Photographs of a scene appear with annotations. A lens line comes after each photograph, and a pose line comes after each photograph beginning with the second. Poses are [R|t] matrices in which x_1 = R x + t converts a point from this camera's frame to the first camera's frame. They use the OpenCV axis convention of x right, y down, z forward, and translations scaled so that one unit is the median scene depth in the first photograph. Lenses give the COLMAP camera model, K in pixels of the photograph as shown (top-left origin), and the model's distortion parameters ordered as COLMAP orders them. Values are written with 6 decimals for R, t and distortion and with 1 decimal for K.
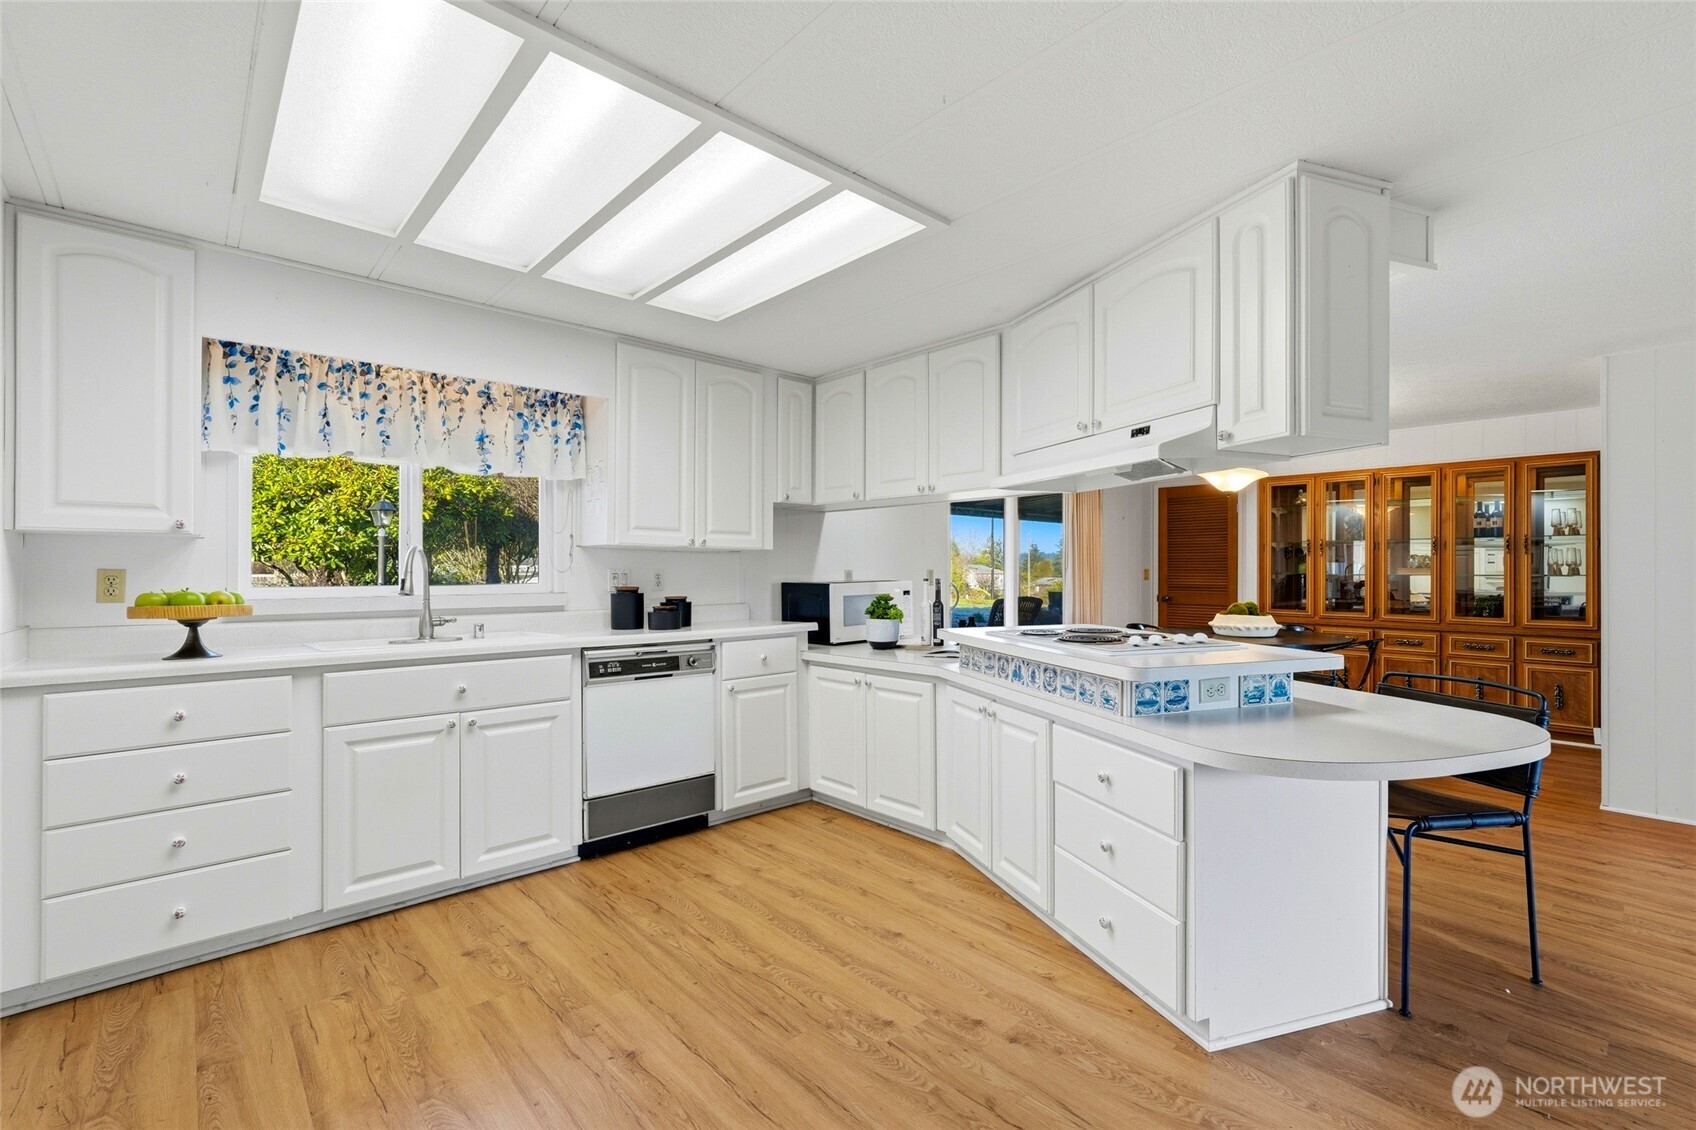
lens RADIAL K [[747.0, 0, 843.8], [0, 747.0, 572.9], [0, 0, 1]] dist [-0.004013, 0.000621]
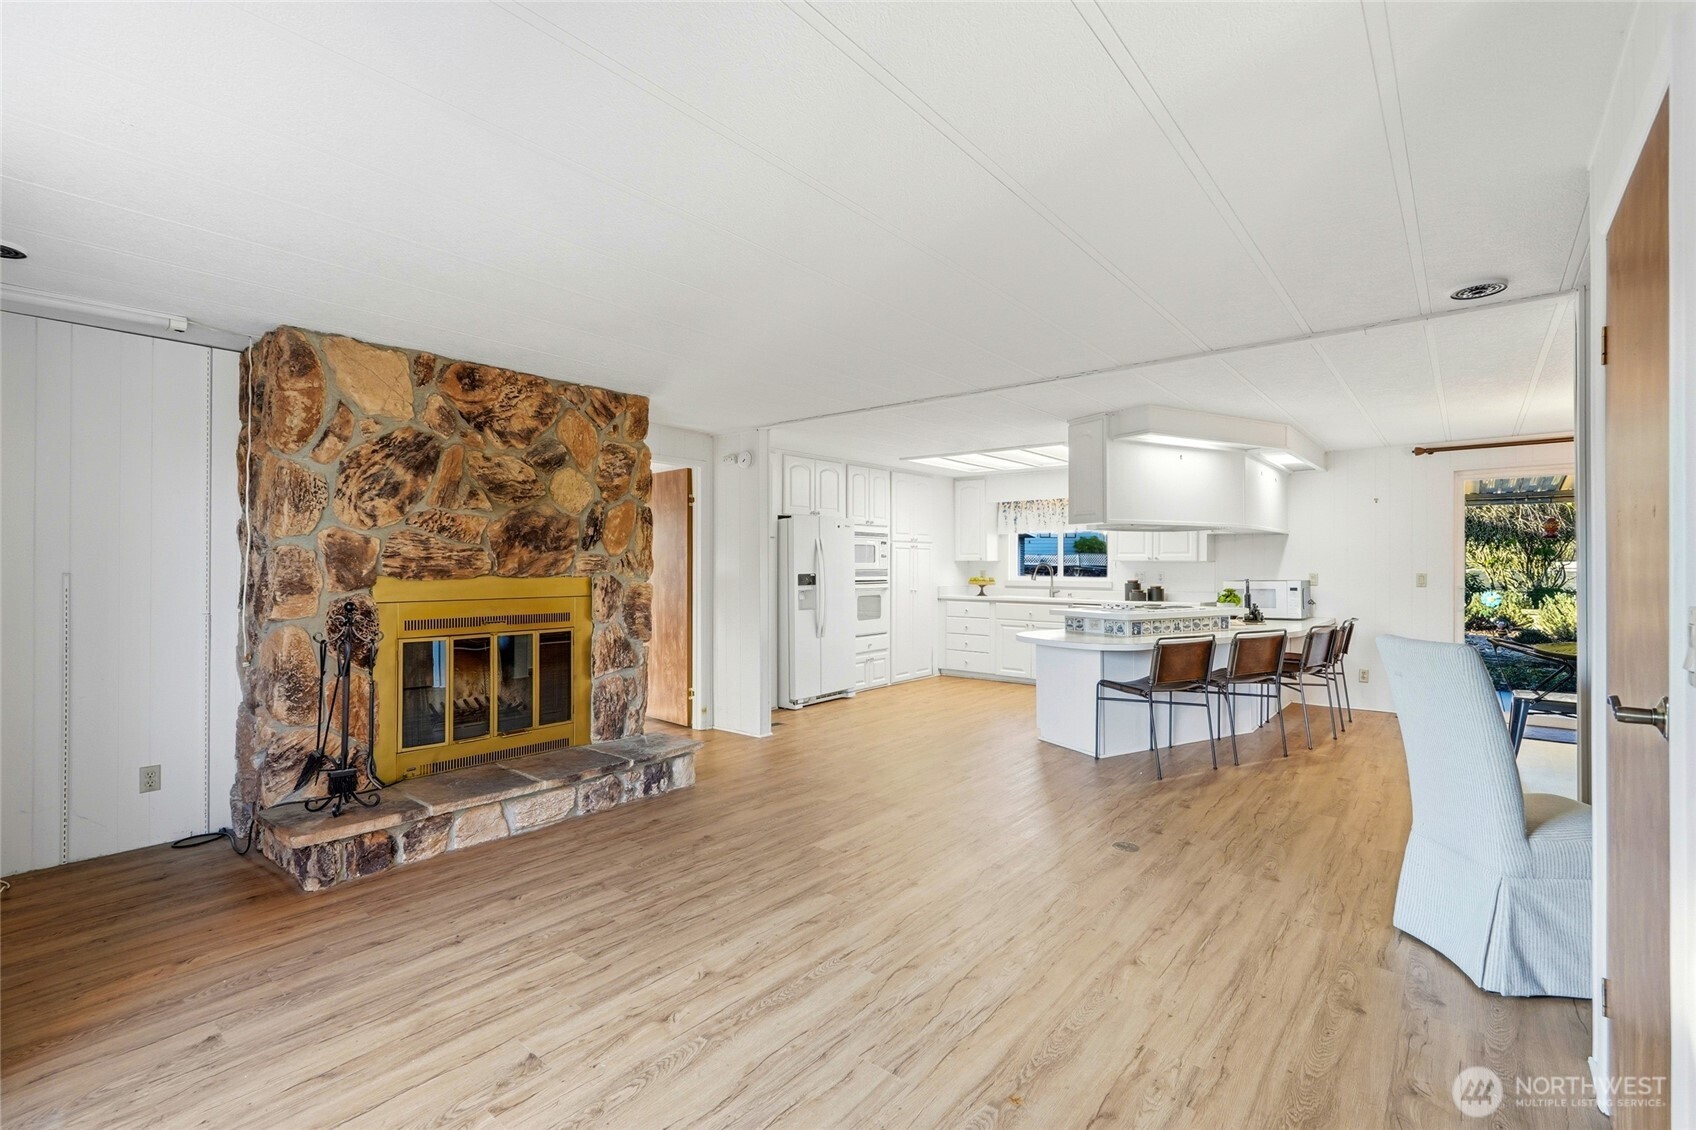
lens RADIAL K [[749.4, 0, 854.2], [0, 749.4, 563.1], [0, 0, 1]] dist [-0.009648, 0.000366]
pose [[0.148652, -0.002909, -0.988885, 1.881658], [-0.003621, 0.999987, -0.003486, -0.021178], [0.988883, 0.004098, 0.148639, -0.091816]]
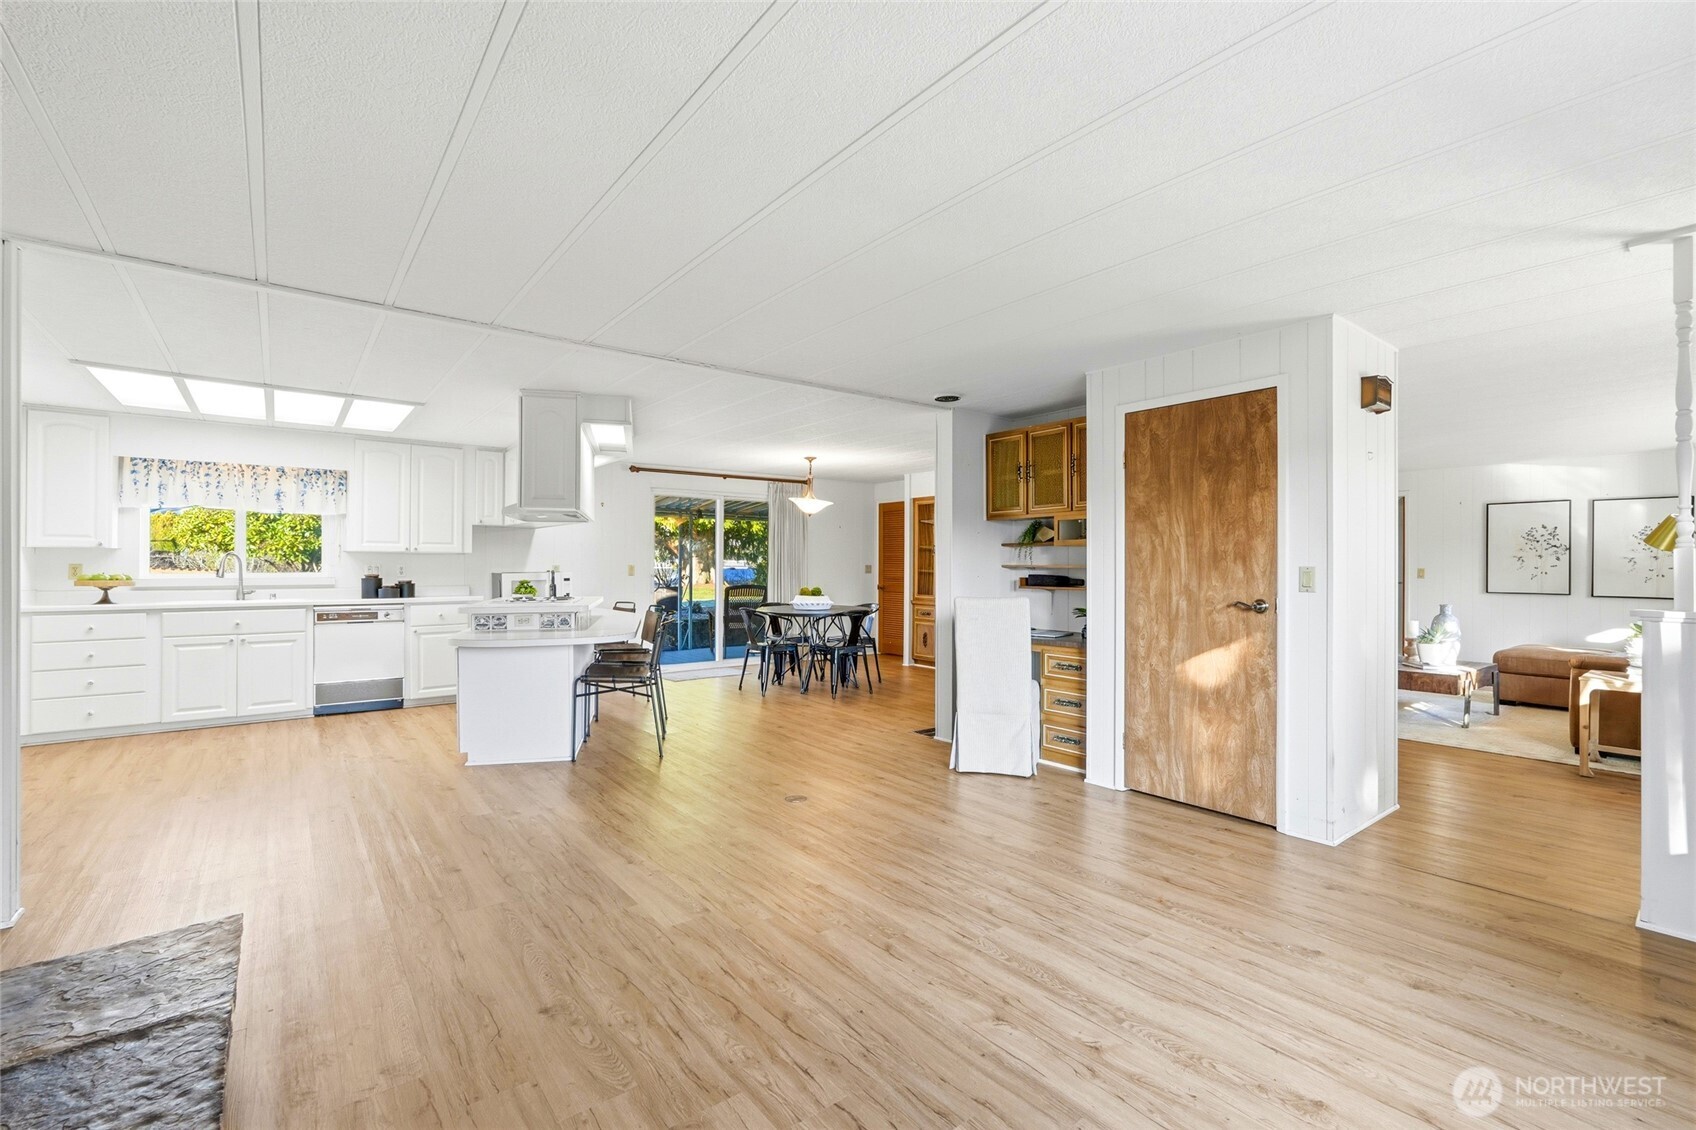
lens RADIAL K [[744.7, 0, 839.9], [0, 744.7, 565.4], [0, 0, 1]] dist [-0.000899, 0.001148]
pose [[0.996477, 0.002841, -0.083820, 1.080442], [-0.003032, 0.999993, -0.002161, -0.002192], [0.083813, 0.002407, 0.996479, -0.740326]]
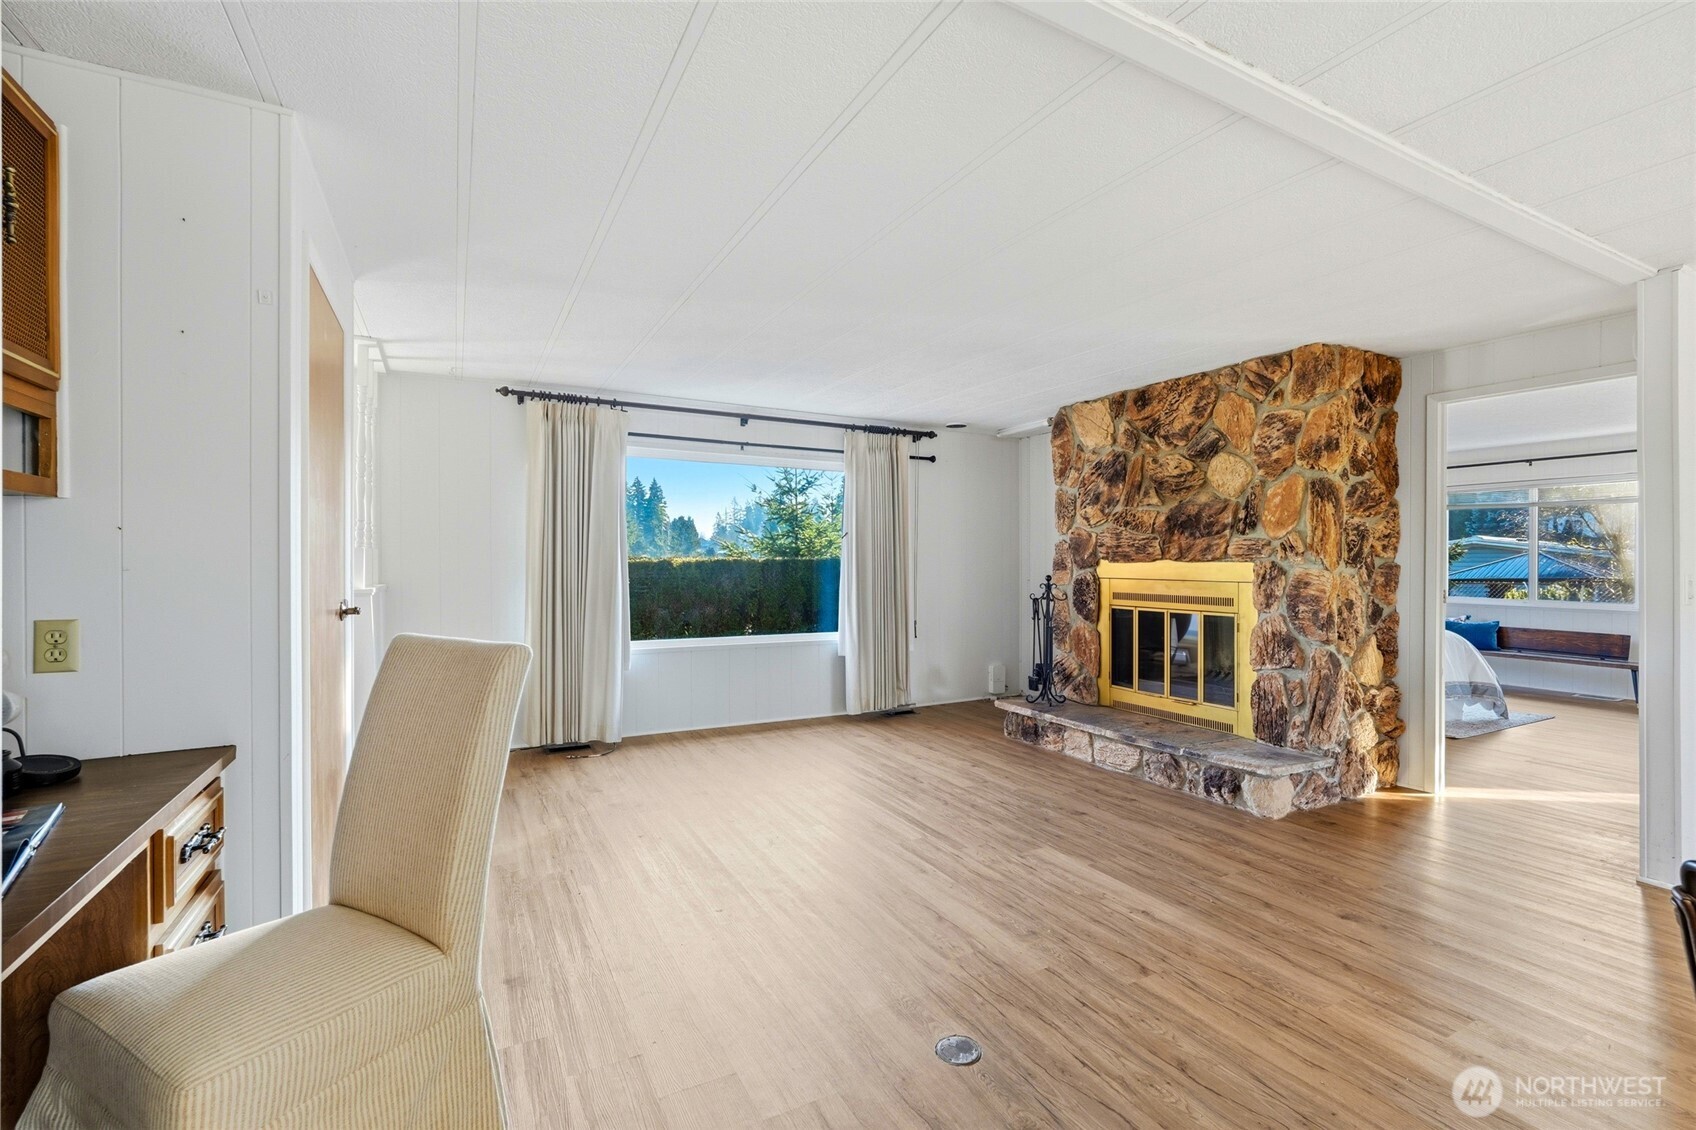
lens RADIAL K [[749.4, 0, 854.2], [0, 749.4, 563.1], [0, 0, 1]] dist [-0.009648, 0.000366]
pose [[-0.973169, -0.000636, 0.230089, 0.860335], [0.001123, 0.999971, 0.007516, -0.008403], [-0.230087, 0.007572, -0.973141, 1.008613]]
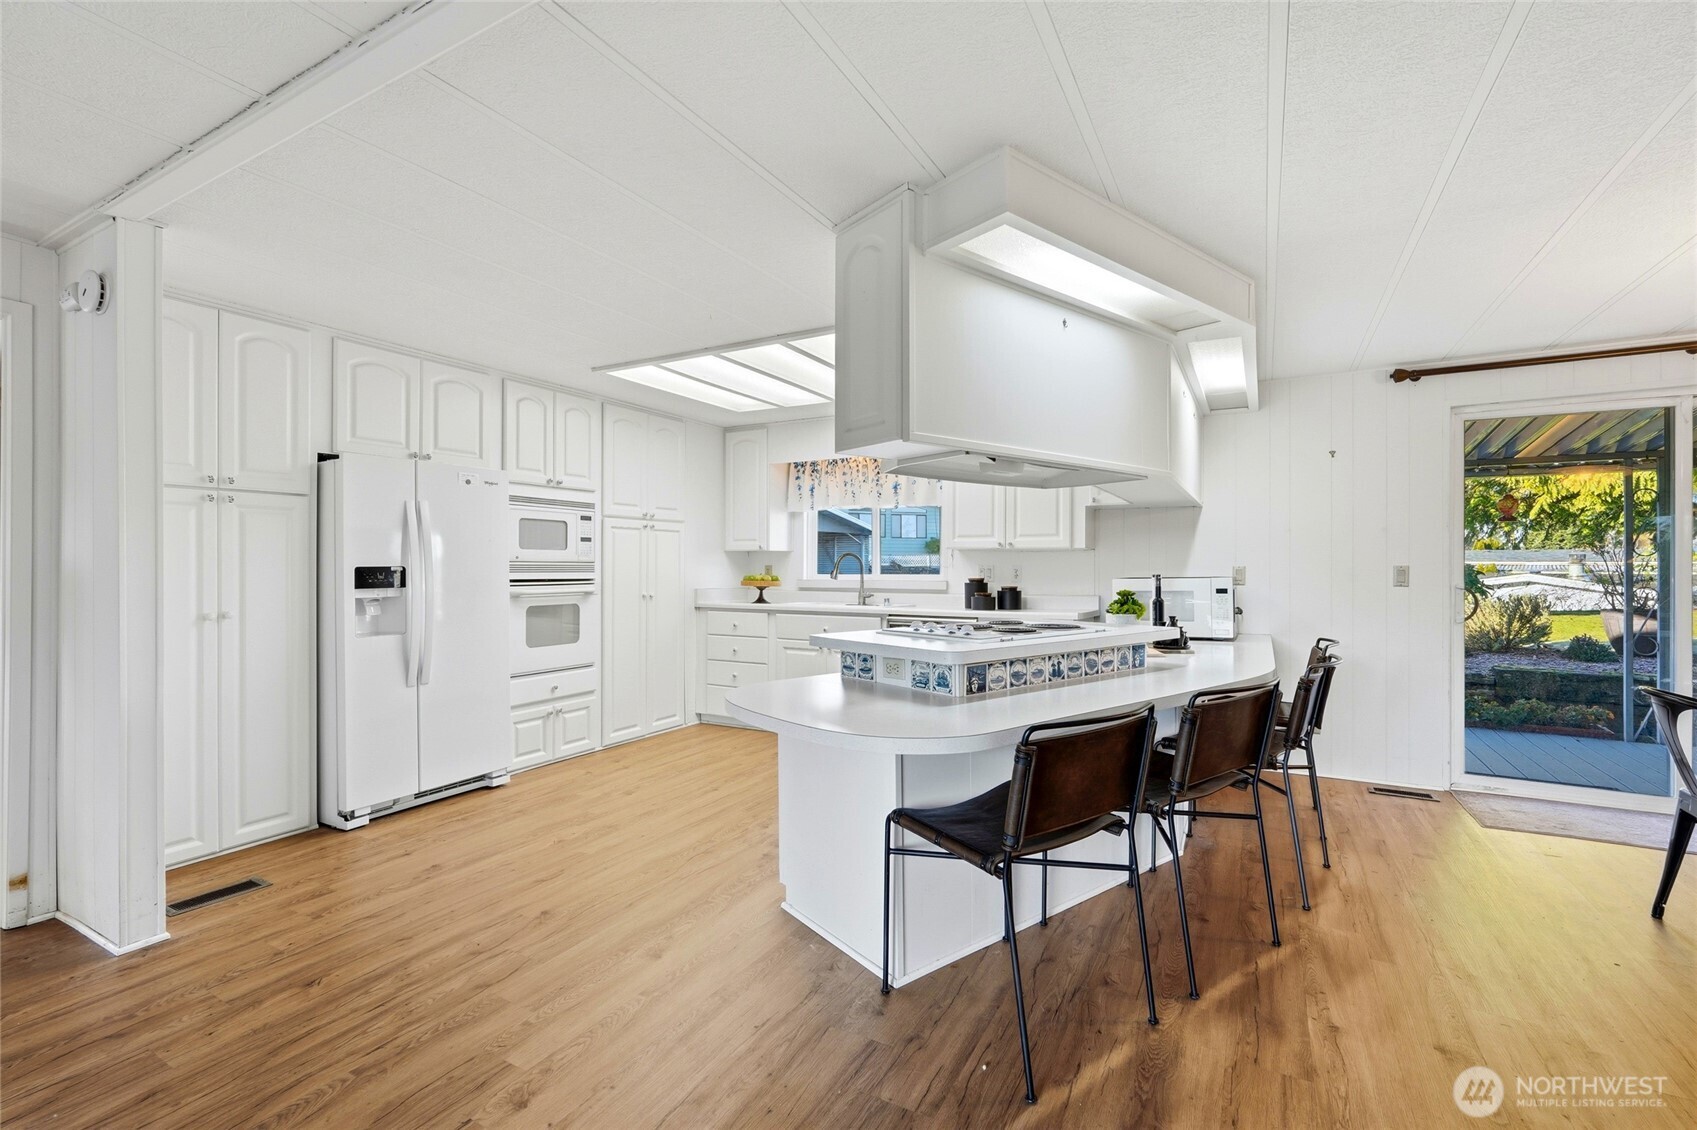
lens RADIAL K [[739.7, 0, 851.7], [0, 739.7, 564.3], [0, 0, 1]] dist [-0.010057, 0.000050]
pose [[0.324395, -0.003067, -0.945917, 1.054854], [-0.003532, 0.999984, -0.004454, 0.000055], [0.945915, 0.004786, 0.324379, 0.380703]]
